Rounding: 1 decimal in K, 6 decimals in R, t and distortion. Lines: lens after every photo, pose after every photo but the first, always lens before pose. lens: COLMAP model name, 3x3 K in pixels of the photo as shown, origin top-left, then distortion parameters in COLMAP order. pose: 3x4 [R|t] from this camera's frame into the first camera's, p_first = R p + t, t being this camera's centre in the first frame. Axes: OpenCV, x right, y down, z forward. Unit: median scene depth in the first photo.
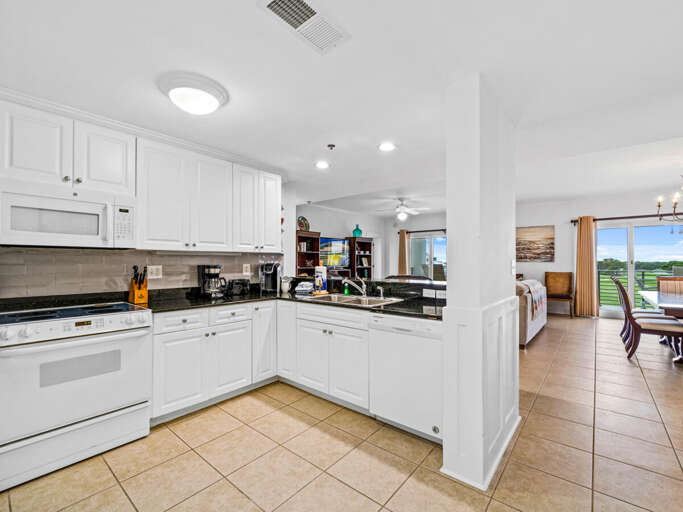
lens RADIAL K [[306.1, 0, 341.8], [0, 306.1, 258.2], [0, 0, 1]] dist [0.001105, -0.000324]
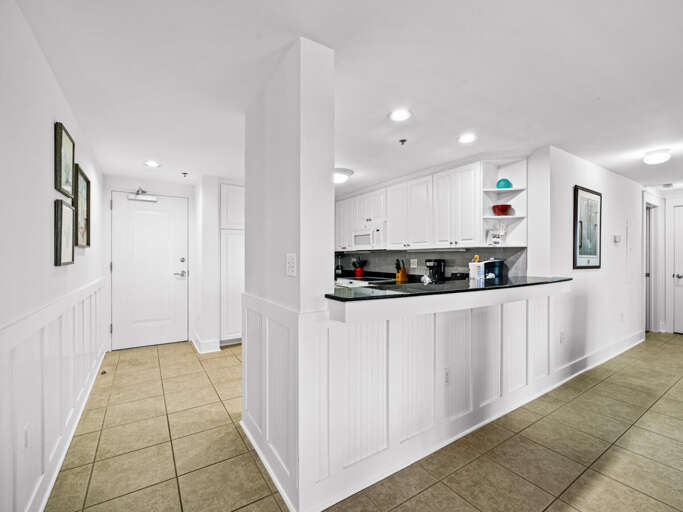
lens RADIAL K [[306.1, 0, 341.8], [0, 306.1, 258.2], [0, 0, 1]] dist [0.001105, -0.000324]
pose [[-0.298734, 0.007584, -0.954306, 0.993873], [0.015140, 0.999880, 0.003207, 0.008708], [0.954216, -0.013490, -0.298813, 1.124348]]
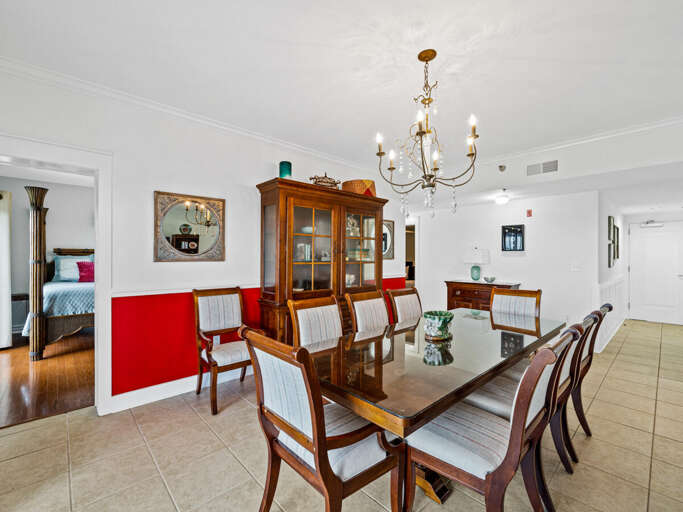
lens RADIAL K [[306.1, 0, 341.8], [0, 306.1, 258.2], [0, 0, 1]] dist [0.001105, -0.000324]
pose [[-0.992344, -0.002163, 0.123482, 1.909797], [-0.003674, 0.999921, -0.012004, -0.009085], [-0.123446, -0.012366, -0.992274, 2.362484]]
